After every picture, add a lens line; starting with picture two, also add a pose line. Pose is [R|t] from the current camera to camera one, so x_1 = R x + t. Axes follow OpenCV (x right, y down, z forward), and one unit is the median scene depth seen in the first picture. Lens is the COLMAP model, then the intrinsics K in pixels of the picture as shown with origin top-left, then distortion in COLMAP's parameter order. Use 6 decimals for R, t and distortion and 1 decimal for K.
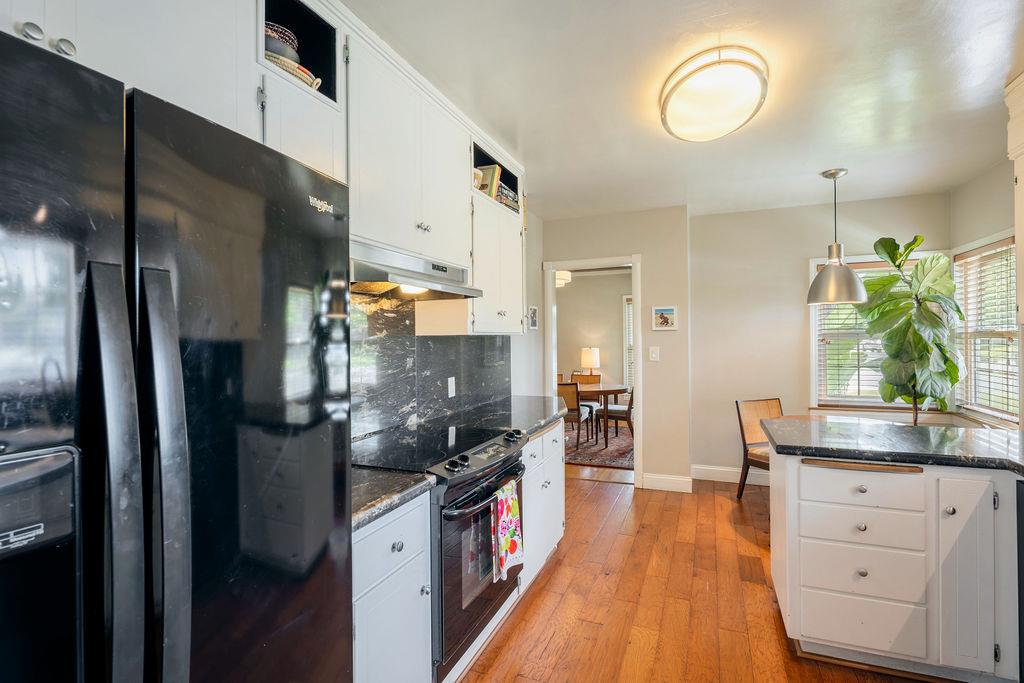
lens RADIAL K [[494.6, 0, 507.6], [0, 494.6, 339.5], [0, 0, 1]] dist [0.003461, -0.003534]
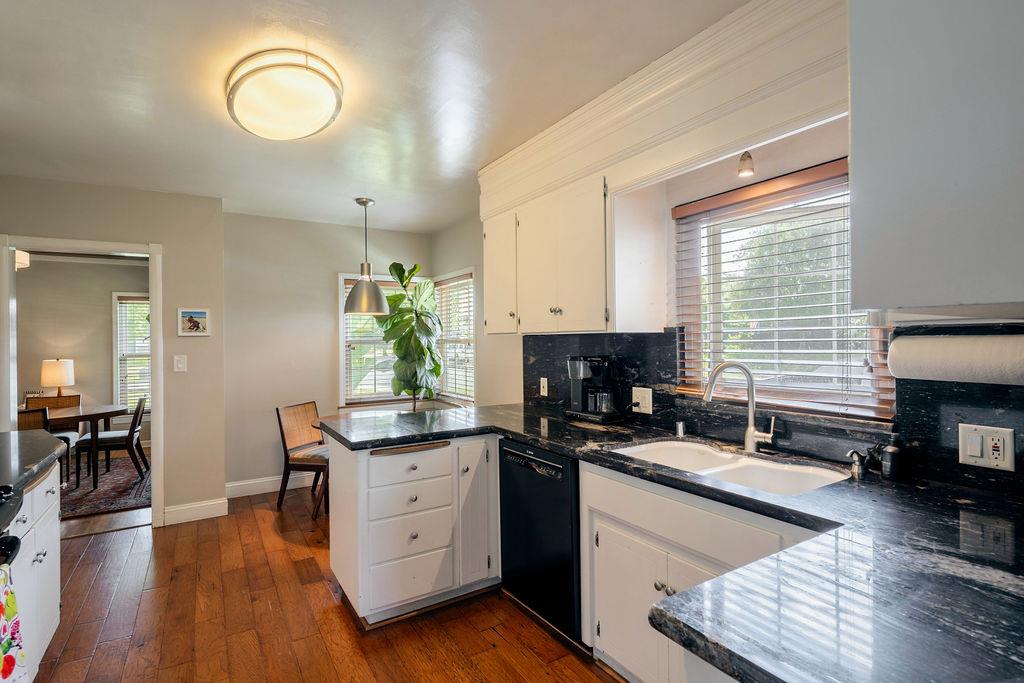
lens RADIAL K [[494.6, 0, 507.2], [0, 494.6, 338.2], [0, 0, 1]] dist [0.003461, -0.003534]
pose [[0.591782, 0.005337, 0.806081, -0.070894], [0.008830, 0.999875, -0.013103, 0.001608], [-0.806050, 0.014872, 0.591661, 0.047283]]
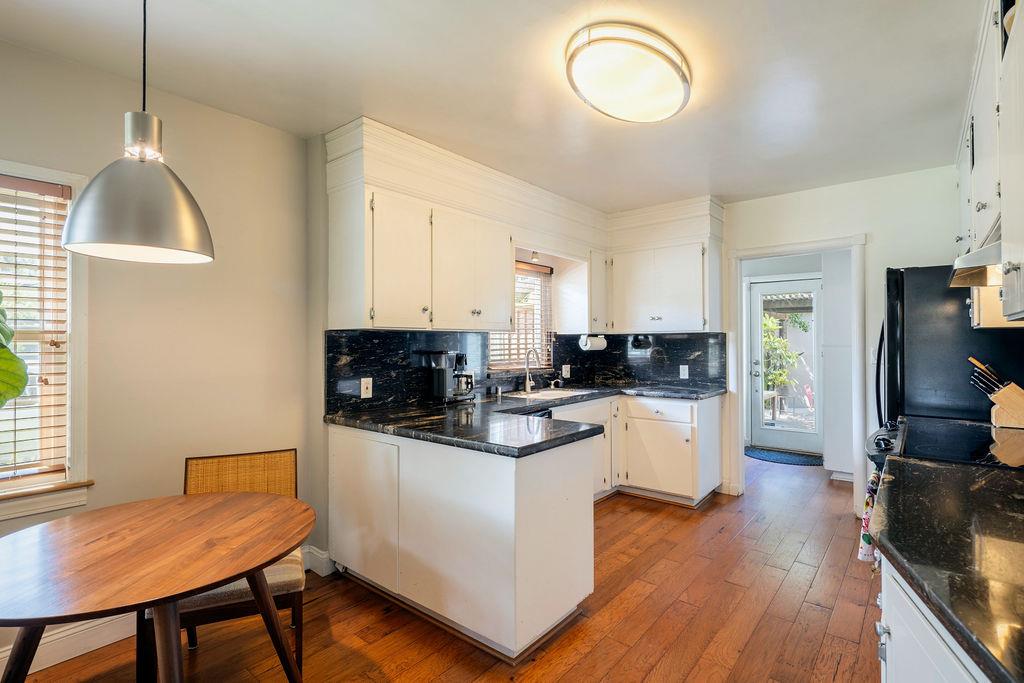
lens RADIAL K [[494.6, 0, 513.3], [0, 494.6, 337.4], [0, 0, 1]] dist [0.003461, -0.003534]
pose [[-0.942948, 0.010078, 0.332788, 1.036715], [0.011412, 0.999933, 0.002055, -0.019738], [-0.332745, 0.005736, -0.943000, 4.922825]]
